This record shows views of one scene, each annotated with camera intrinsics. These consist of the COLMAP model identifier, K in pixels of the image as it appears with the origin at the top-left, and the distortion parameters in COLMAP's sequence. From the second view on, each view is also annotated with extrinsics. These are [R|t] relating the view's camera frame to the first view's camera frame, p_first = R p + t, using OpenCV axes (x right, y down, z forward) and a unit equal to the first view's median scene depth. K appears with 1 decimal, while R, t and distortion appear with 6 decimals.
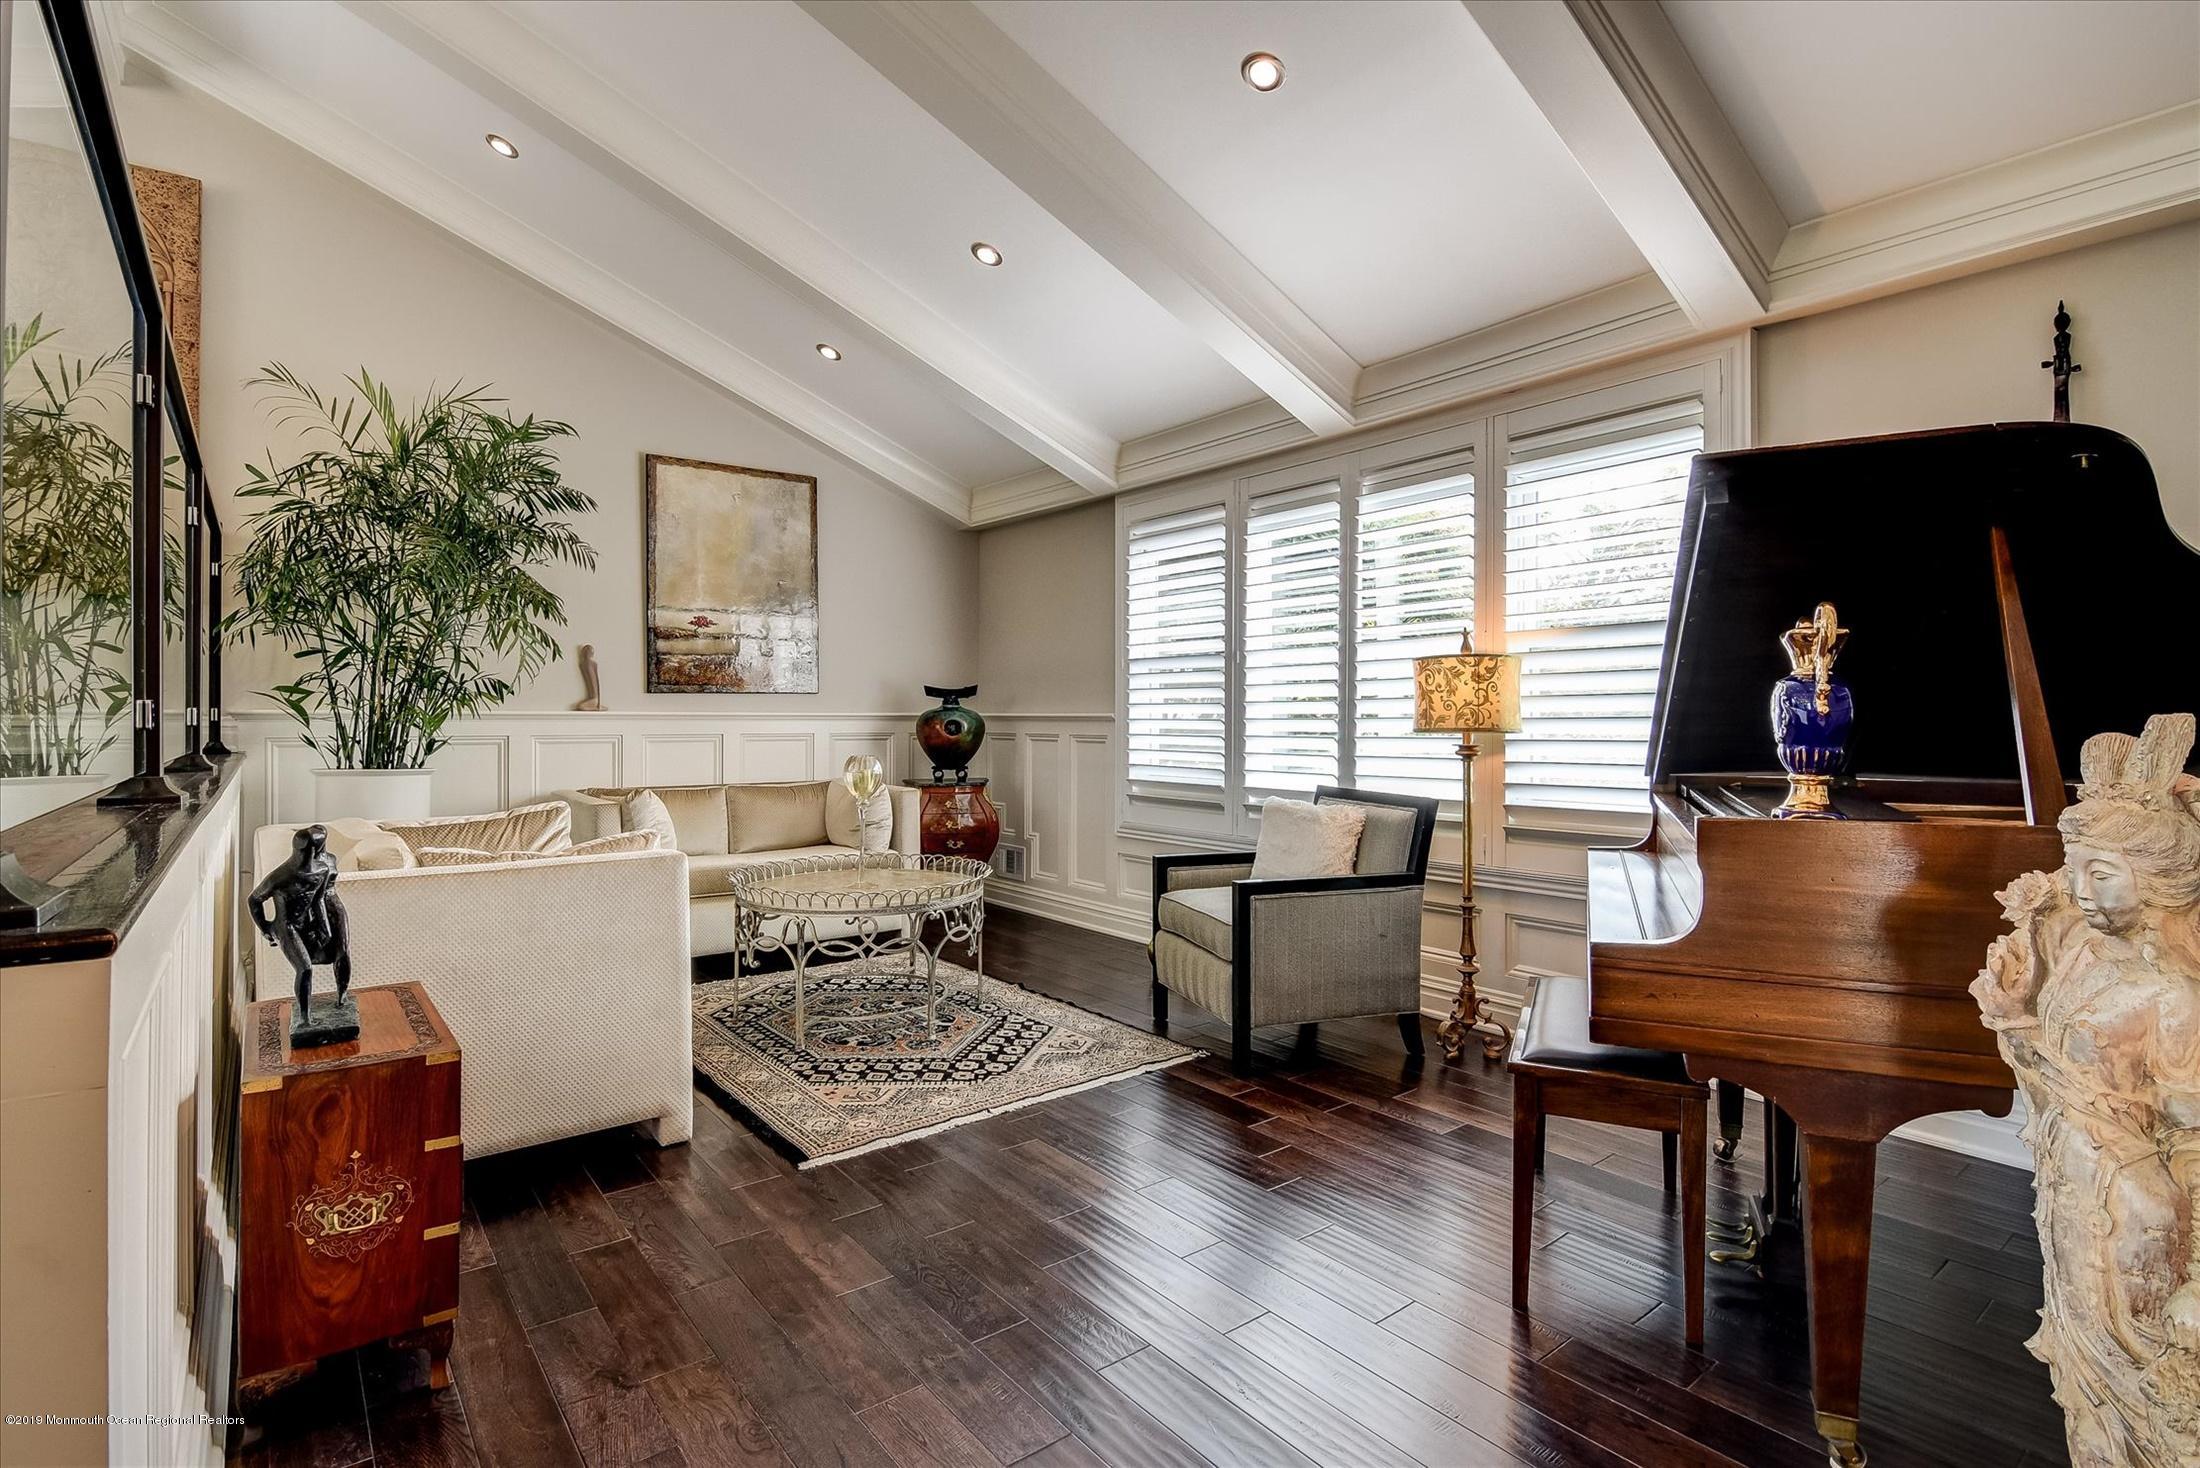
lens RADIAL K [[1049.5, 0, 1096.9], [0, 1049.5, 734.3], [0, 0, 1]] dist [-0.012732, -0.007420]
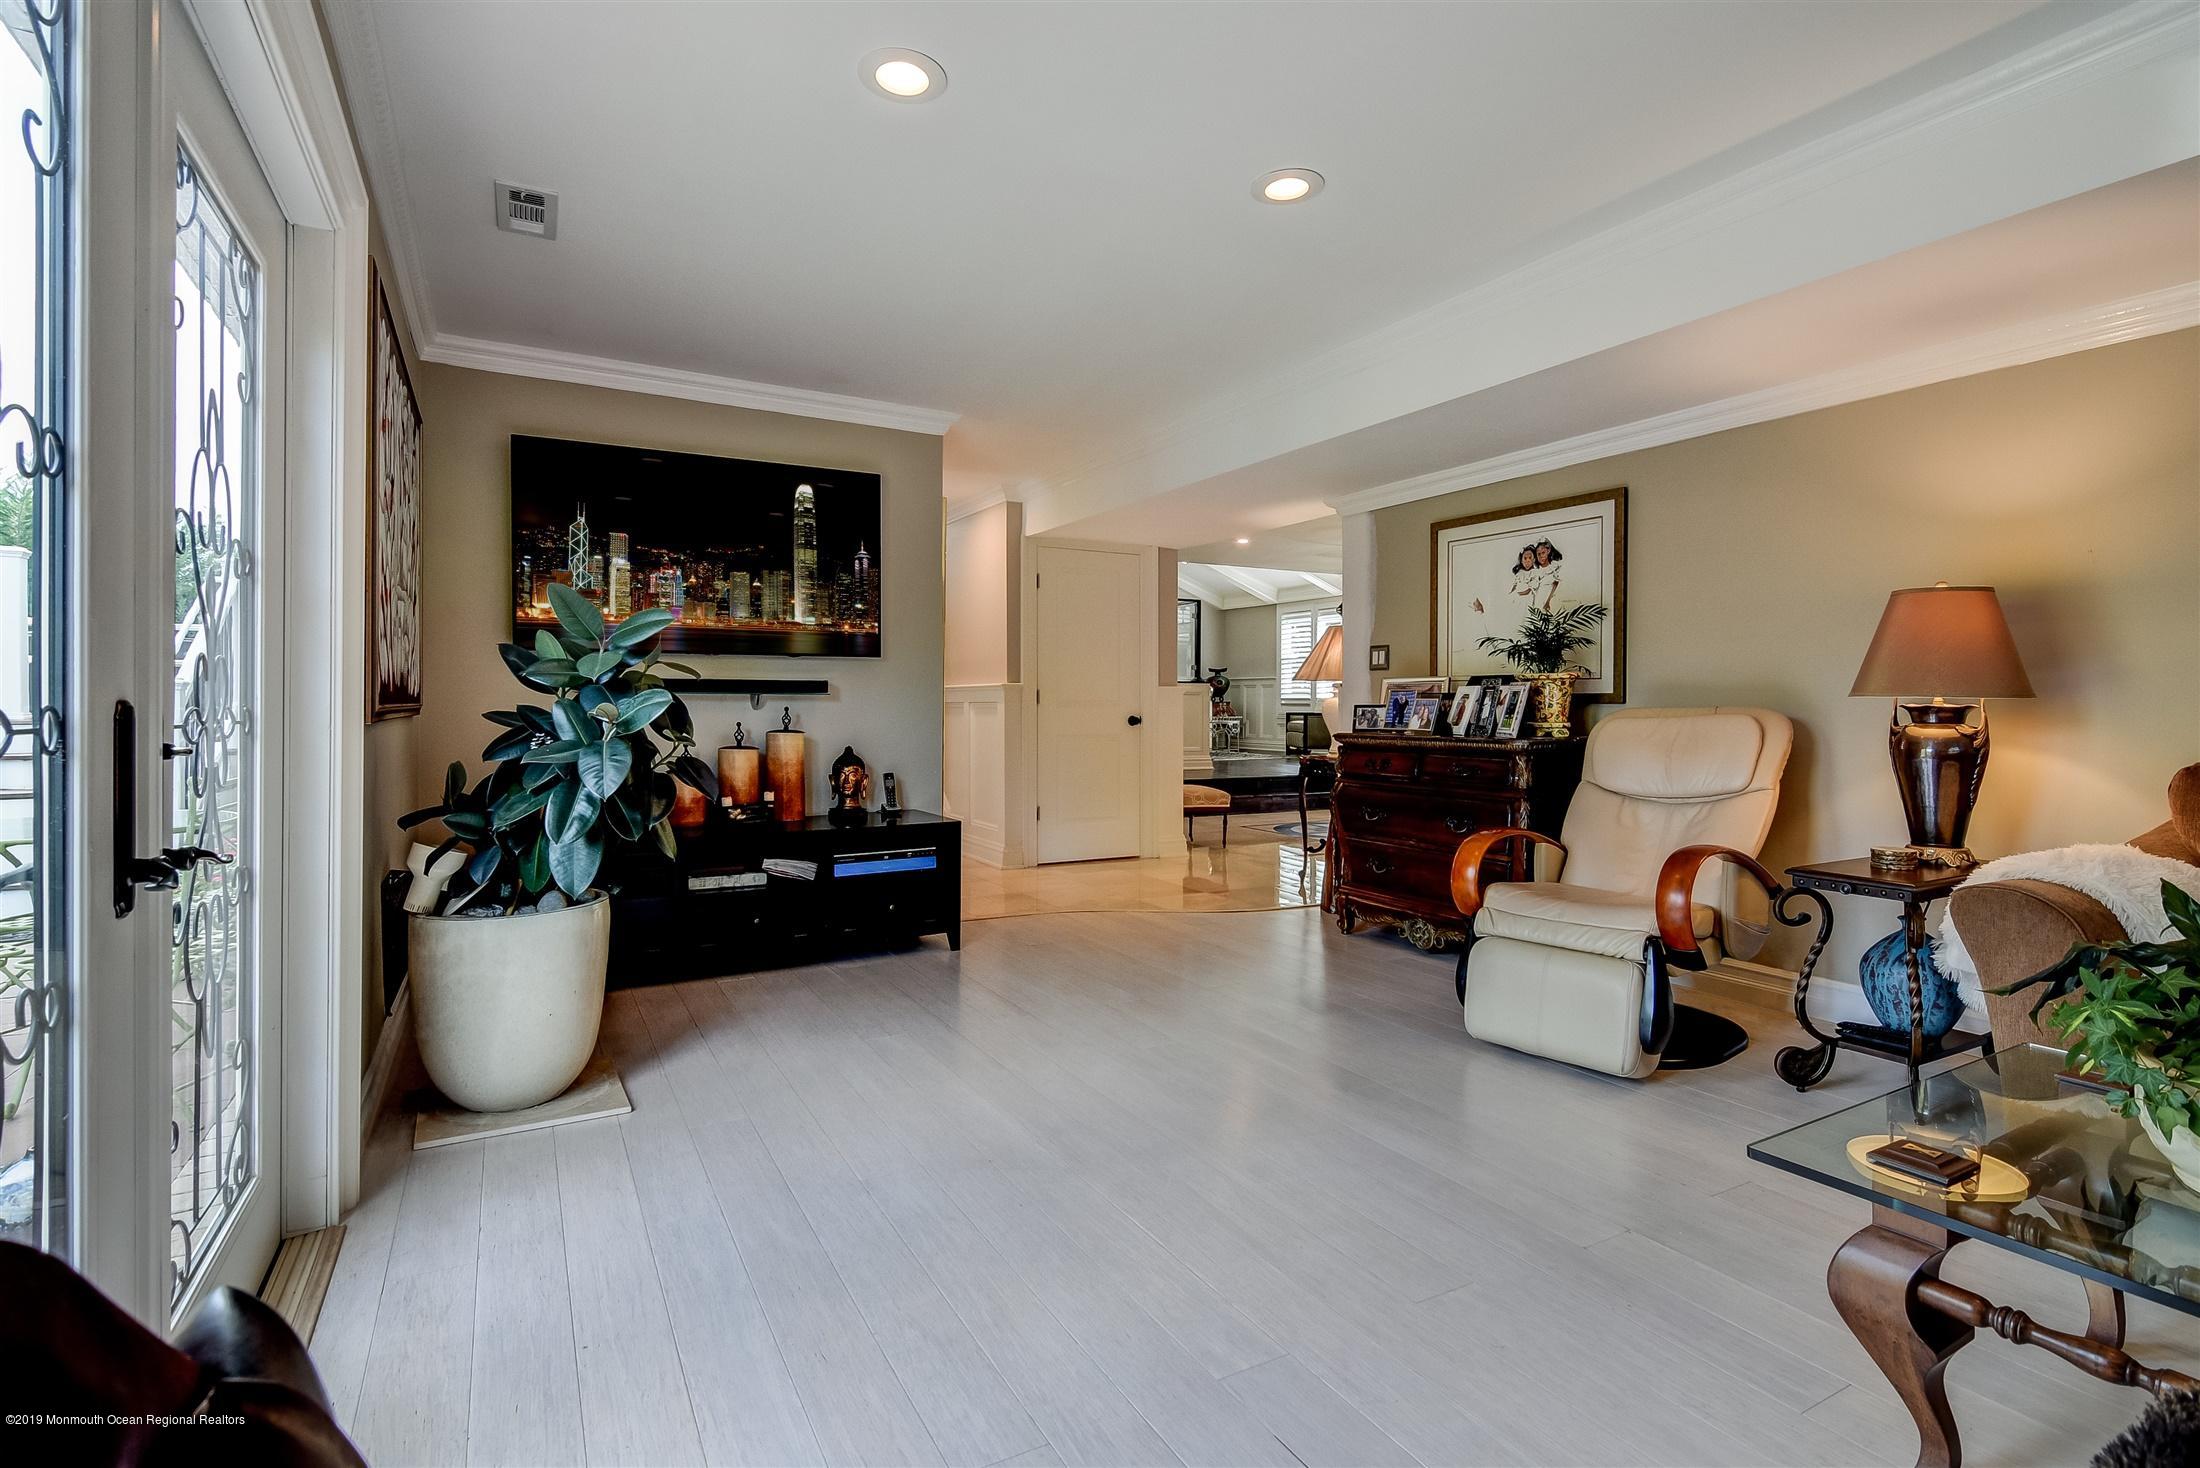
lens RADIAL K [[1049.5, 0, 1100.4], [0, 1049.5, 719.5], [0, 0, 1]] dist [-0.012732, -0.007420]
pose [[0.988756, 0.002174, -0.149521, -0.043997], [-0.000346, 0.999925, 0.012252, 0.089259], [0.149537, -0.012063, 0.988683, -2.827400]]
